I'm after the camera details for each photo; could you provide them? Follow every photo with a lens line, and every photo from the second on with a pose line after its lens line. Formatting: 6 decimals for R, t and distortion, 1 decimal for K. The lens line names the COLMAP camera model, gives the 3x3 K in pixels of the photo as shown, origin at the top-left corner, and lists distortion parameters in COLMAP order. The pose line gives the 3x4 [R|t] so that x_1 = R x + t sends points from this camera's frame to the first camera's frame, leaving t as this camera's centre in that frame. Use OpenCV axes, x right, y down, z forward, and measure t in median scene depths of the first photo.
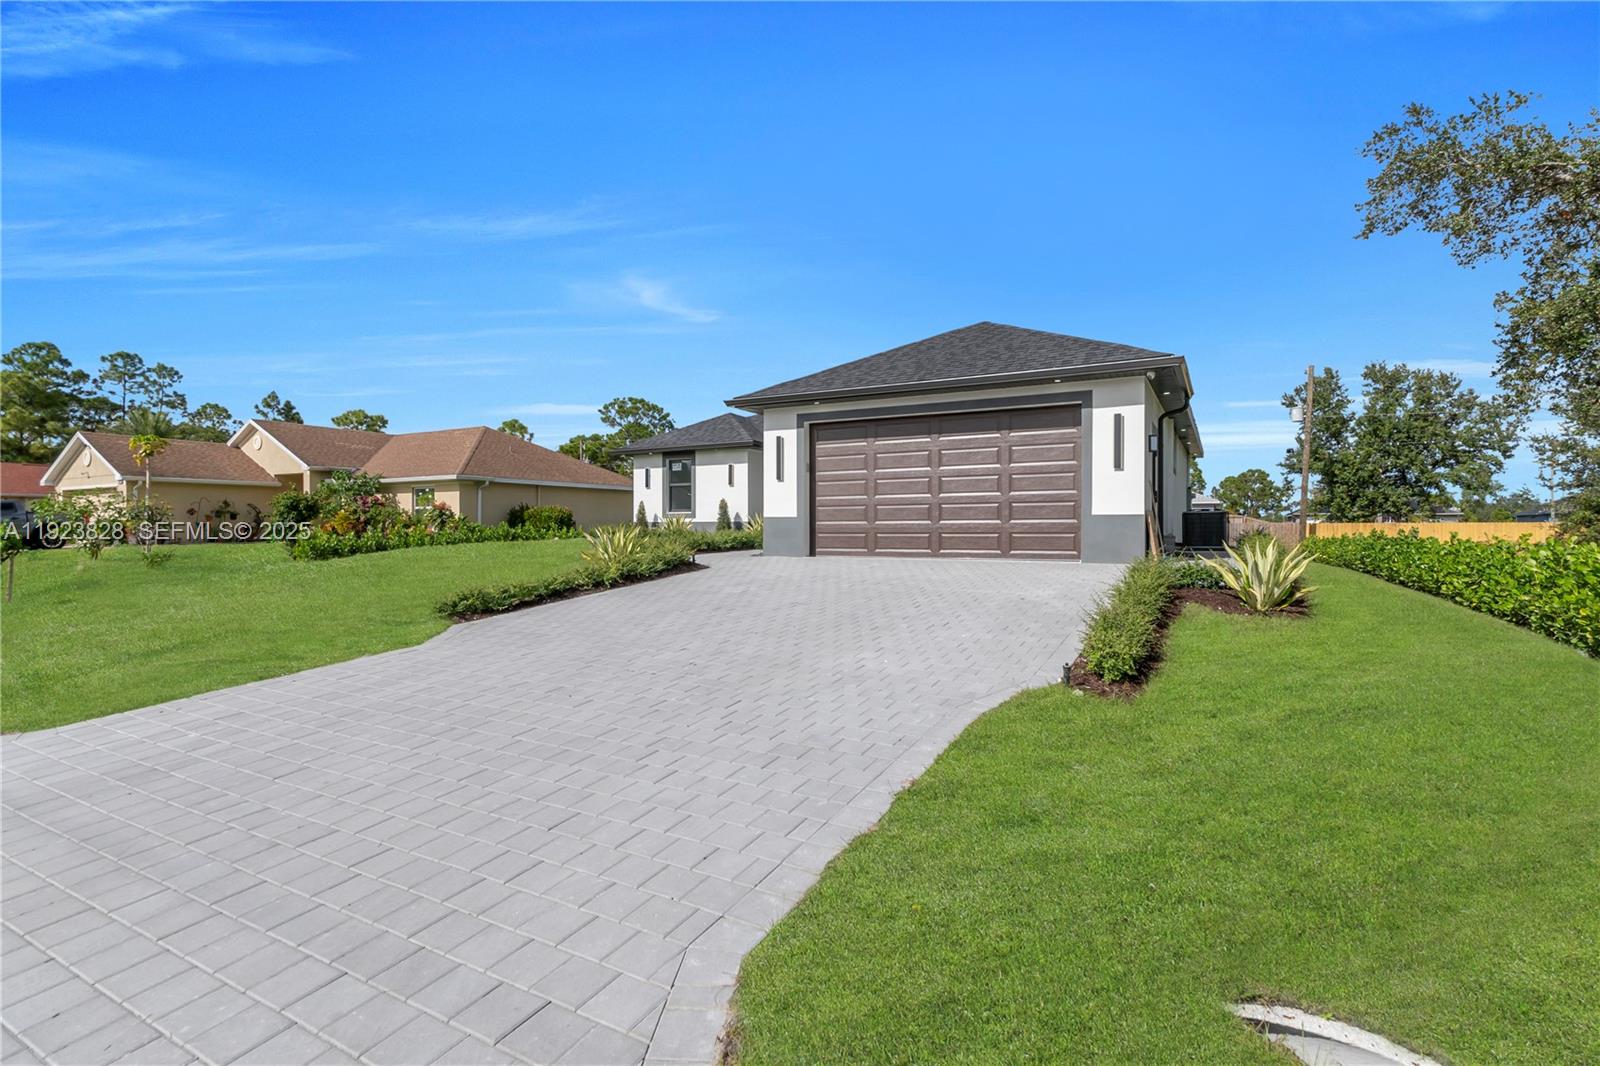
lens RADIAL K [[758.3, 0, 778.1], [0, 758.3, 538.2], [0, 0, 1]] dist [-0.002786, 0.000804]
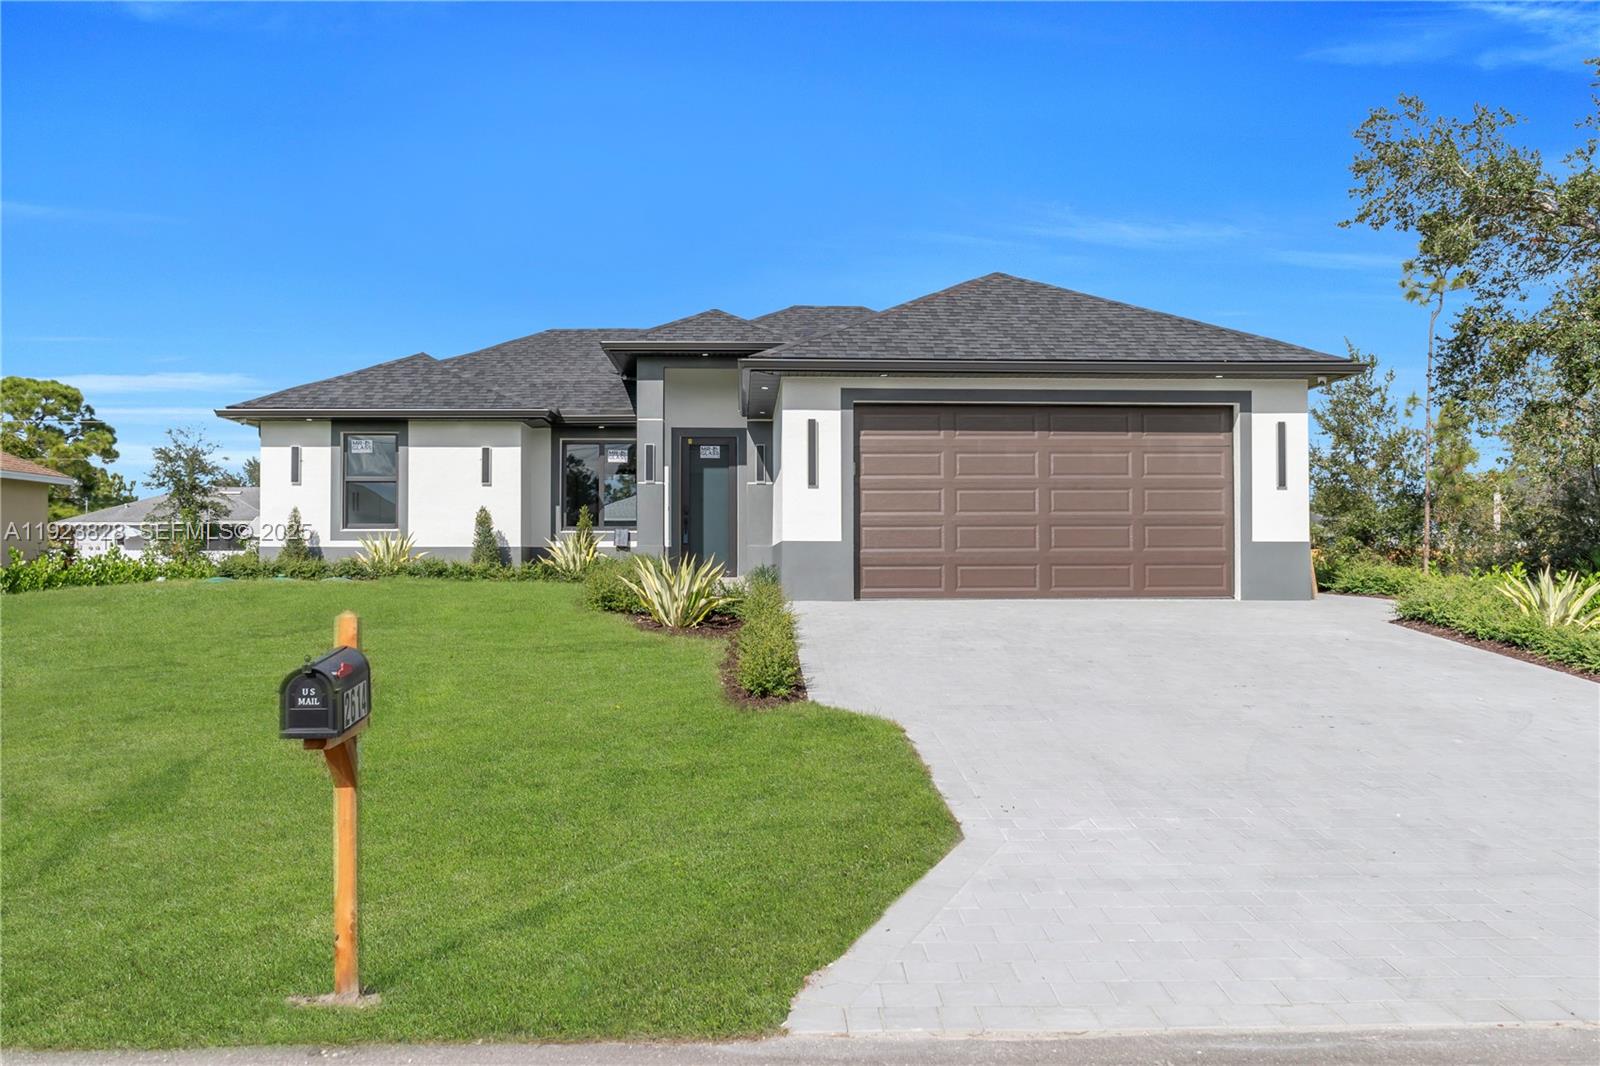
lens RADIAL K [[1363.2, 0, 791.8], [0, 1363.2, 540.6], [0, 0, 1]] dist [-0.008594, 0.000988]
pose [[0.855606, 0.005865, 0.517595, -0.374722], [0.007412, 0.999694, -0.023581, -0.000586], [-0.517575, 0.024012, 0.855301, -0.003600]]
